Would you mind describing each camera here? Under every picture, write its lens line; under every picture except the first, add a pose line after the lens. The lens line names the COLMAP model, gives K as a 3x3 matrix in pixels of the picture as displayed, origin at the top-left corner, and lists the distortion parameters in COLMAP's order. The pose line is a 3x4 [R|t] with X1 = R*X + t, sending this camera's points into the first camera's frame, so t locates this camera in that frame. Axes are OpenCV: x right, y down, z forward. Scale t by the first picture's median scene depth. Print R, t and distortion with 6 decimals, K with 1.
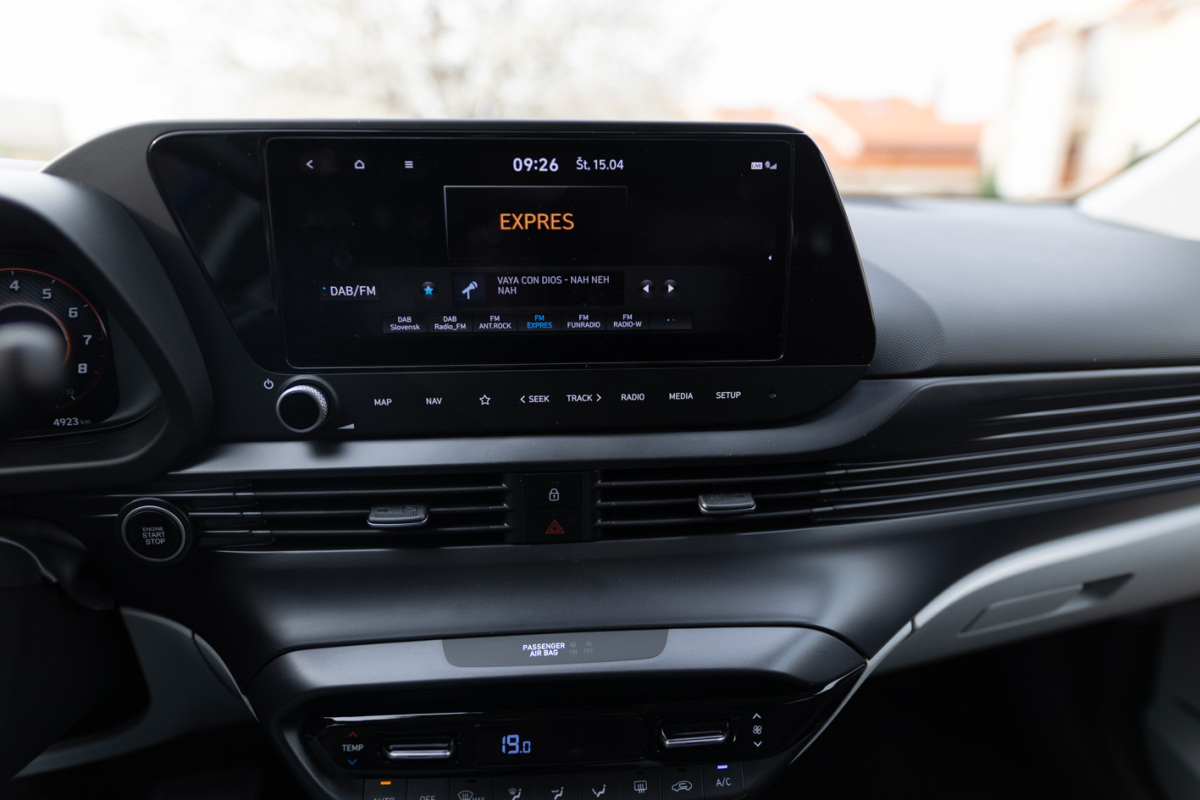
lens RADIAL K [[688.2, 0, 598.9], [0, 688.2, 398.9], [0, 0, 1]] dist [-0.000049, -0.001034]
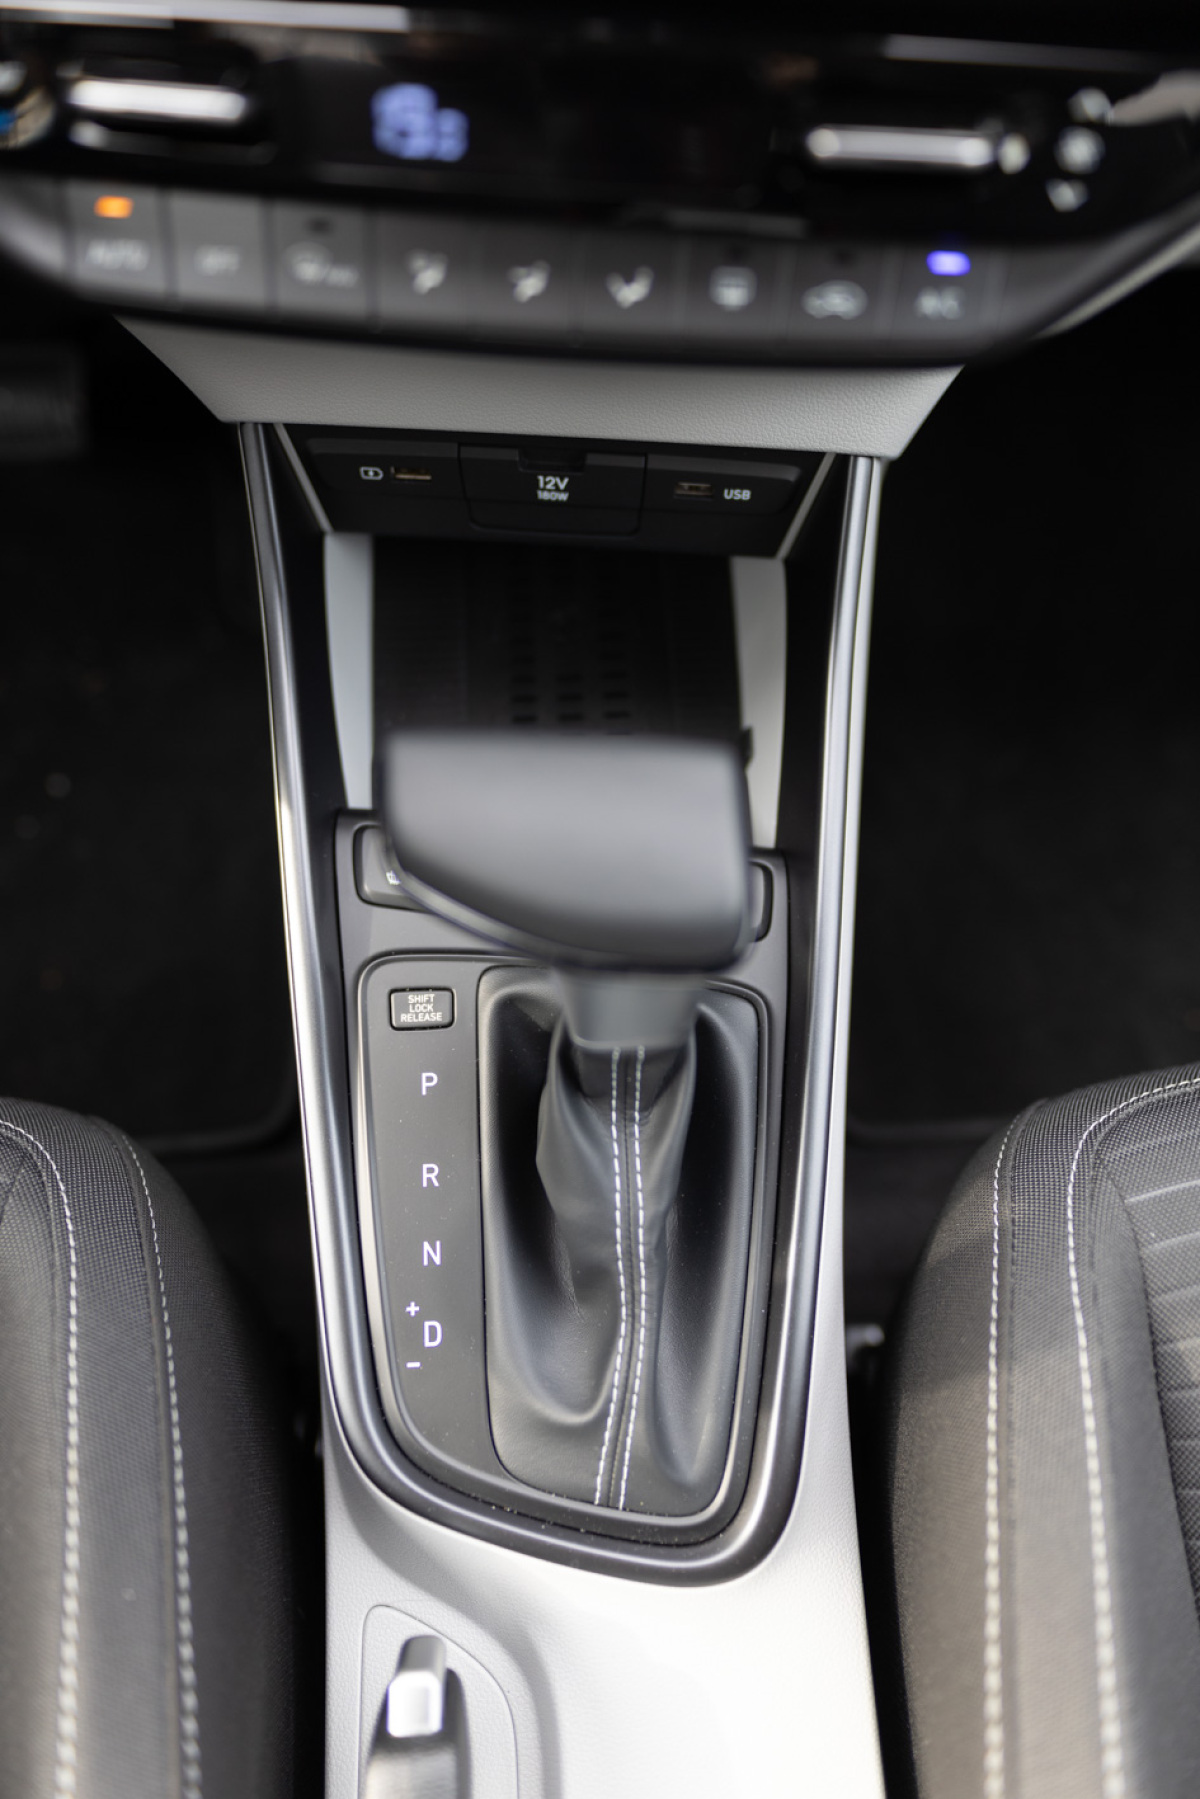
lens RADIAL K [[1031.7, 0, 600.9], [0, 1031.7, 896.3], [0, 0, 1]] dist [-0.000049, -0.001034]
pose [[0.990233, 0.132650, -0.042935, 0.056590], [-0.056540, 0.663532, 0.746008, 0.347675], [0.127447, -0.736294, 0.664551, 0.319323]]
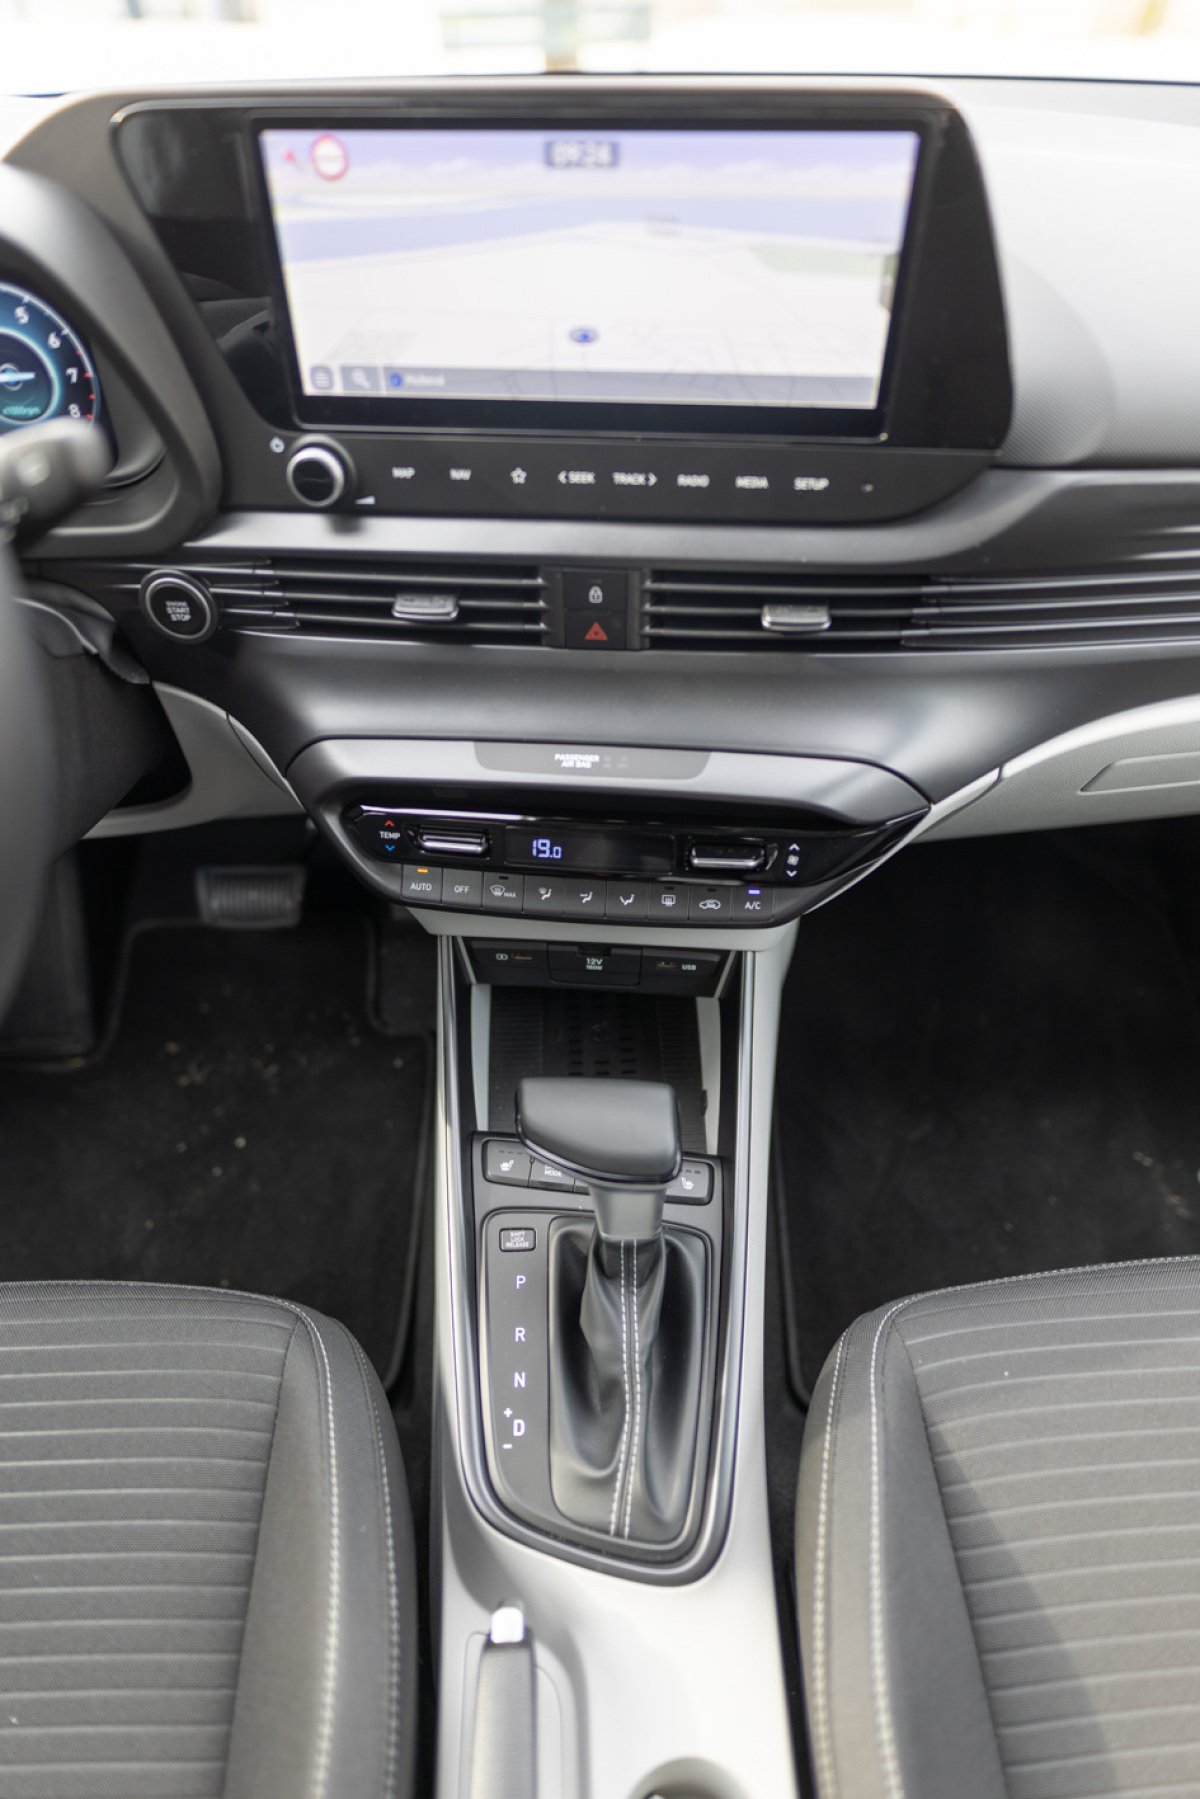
lens RADIAL K [[1031.7, 0, 600.9], [0, 1031.7, 901.7], [0, 0, 1]] dist [-0.000049, -0.001034]
pose [[0.986759, 0.104717, -0.123860, 0.148081], [-0.039266, 0.895168, 0.443996, -0.096915], [0.157369, -0.433253, 0.887427, -0.345663]]
